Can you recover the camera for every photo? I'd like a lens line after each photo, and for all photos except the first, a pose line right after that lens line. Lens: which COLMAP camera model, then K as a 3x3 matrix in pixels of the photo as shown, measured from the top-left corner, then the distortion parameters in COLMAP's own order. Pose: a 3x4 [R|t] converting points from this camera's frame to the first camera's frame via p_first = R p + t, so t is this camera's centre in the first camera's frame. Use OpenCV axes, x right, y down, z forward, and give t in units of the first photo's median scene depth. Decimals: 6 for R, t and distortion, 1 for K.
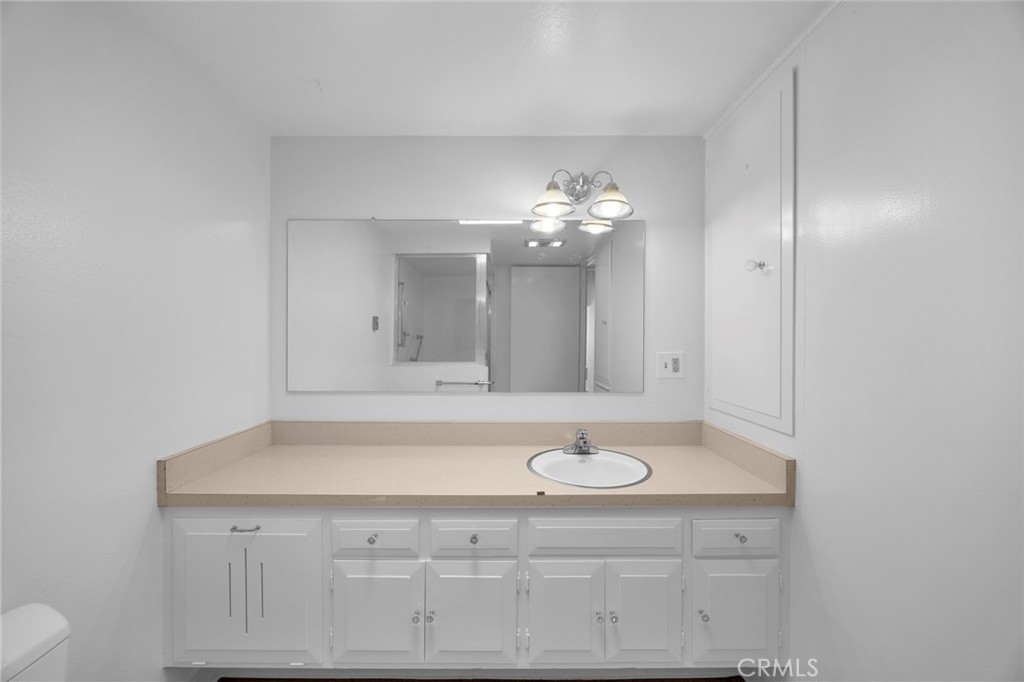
lens RADIAL K [[391.7, 0, 508.1], [0, 391.7, 339.5], [0, 0, 1]] dist [-0.002025, 0.000311]
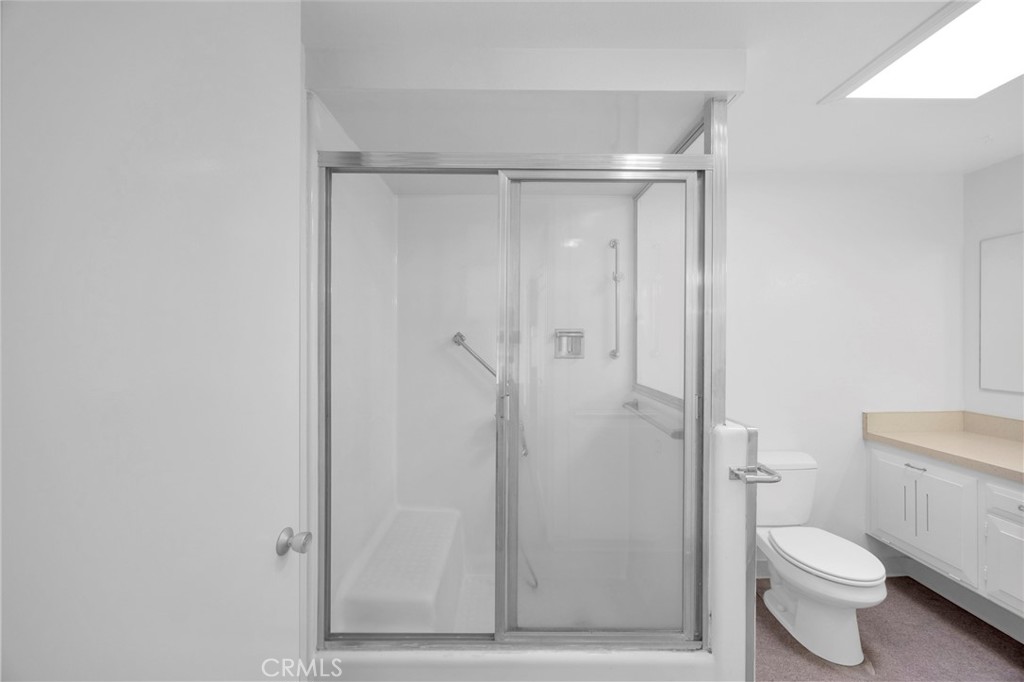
lens RADIAL K [[391.7, 0, 511.4], [0, 391.7, 341.1], [0, 0, 1]] dist [-0.002025, 0.000311]
pose [[0.026519, 0.001107, -0.999648, 0.802635], [0.000231, 0.999999, 0.001114, -0.015401], [0.999648, -0.000260, 0.026519, -0.614577]]
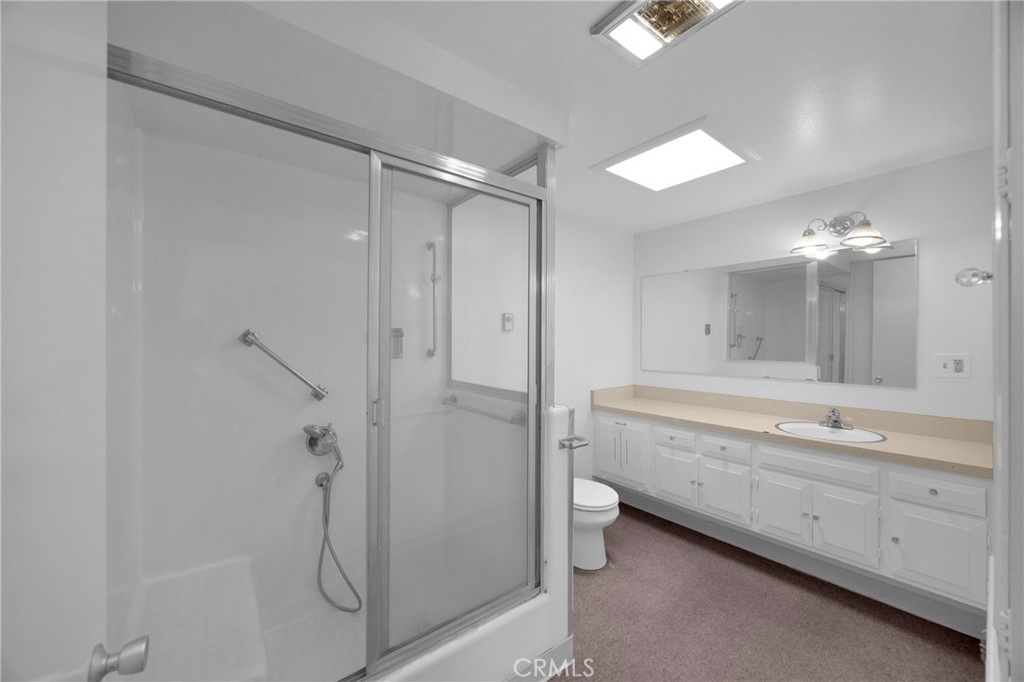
lens RADIAL K [[391.7, 0, 515.9], [0, 391.7, 340.8], [0, 0, 1]] dist [-0.002025, 0.000311]
pose [[0.636495, -0.000919, -0.771280, 0.708722], [0.002478, 0.999997, 0.000854, -0.012543], [0.771277, -0.002455, 0.636495, -0.935343]]
